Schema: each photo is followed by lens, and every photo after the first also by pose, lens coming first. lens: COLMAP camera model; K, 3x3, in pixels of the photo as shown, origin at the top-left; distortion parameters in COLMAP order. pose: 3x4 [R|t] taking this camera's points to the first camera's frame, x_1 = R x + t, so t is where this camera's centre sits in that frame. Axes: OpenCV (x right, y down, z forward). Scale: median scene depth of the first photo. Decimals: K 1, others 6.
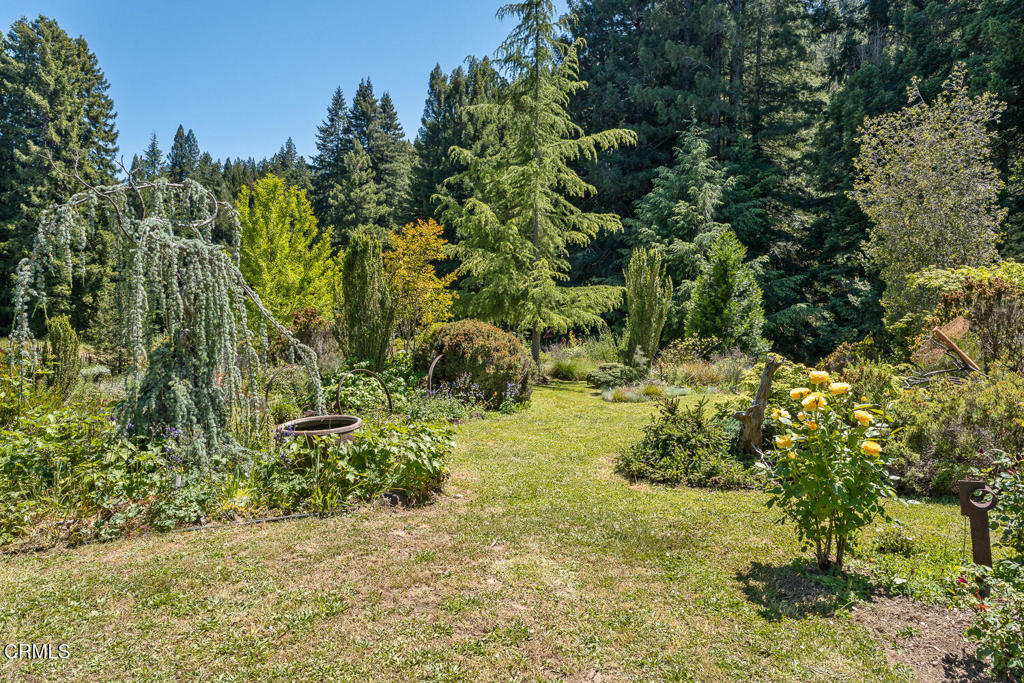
lens RADIAL K [[561.9, 0, 514.3], [0, 561.9, 335.8], [0, 0, 1]] dist [-0.001412, 0.000464]
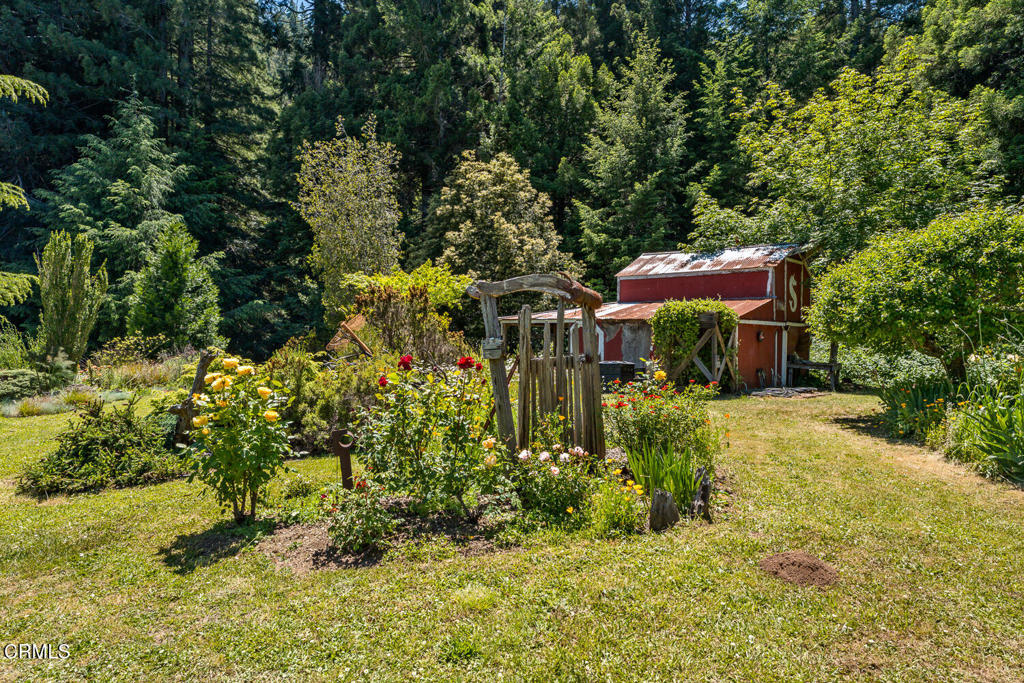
lens RADIAL K [[561.9, 0, 514.3], [0, 561.9, 335.8], [0, 0, 1]] dist [-0.001412, 0.000464]
pose [[0.628929, -0.023759, 0.777100, -0.000529], [0.019856, 0.999698, 0.014495, 0.001381], [-0.777209, 0.006314, 0.629211, -0.030331]]
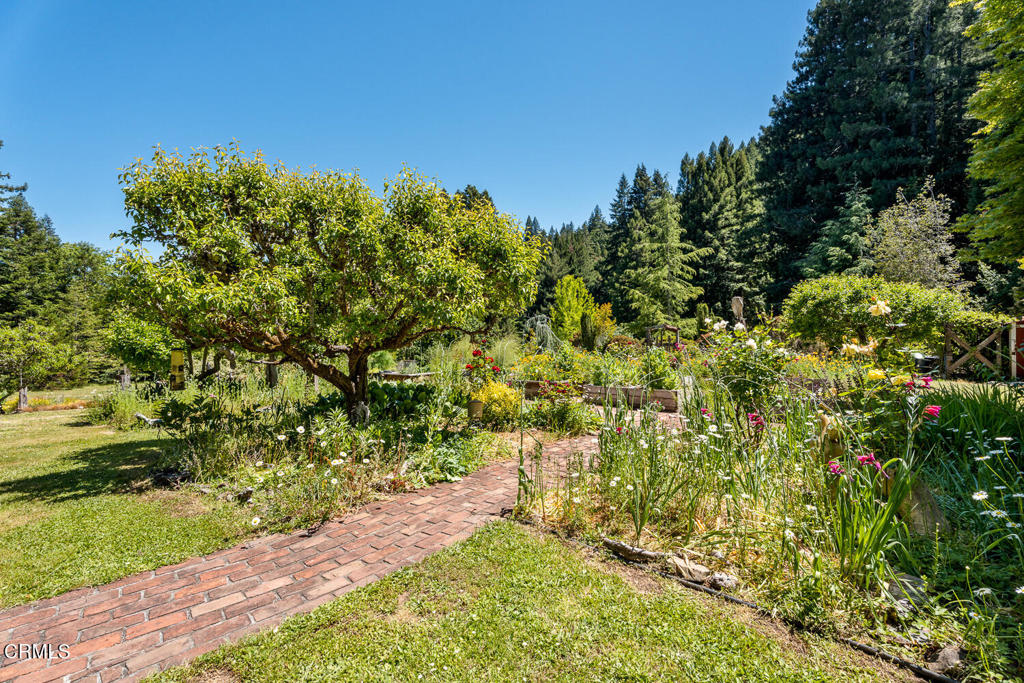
lens RADIAL K [[561.9, 0, 514.3], [0, 561.9, 335.8], [0, 0, 1]] dist [-0.001412, 0.000464]
pose [[0.848011, -0.029047, -0.529182, 0.450629], [0.015569, 0.999431, -0.029911, 0.021415], [0.529750, 0.017126, 0.847981, -0.814033]]
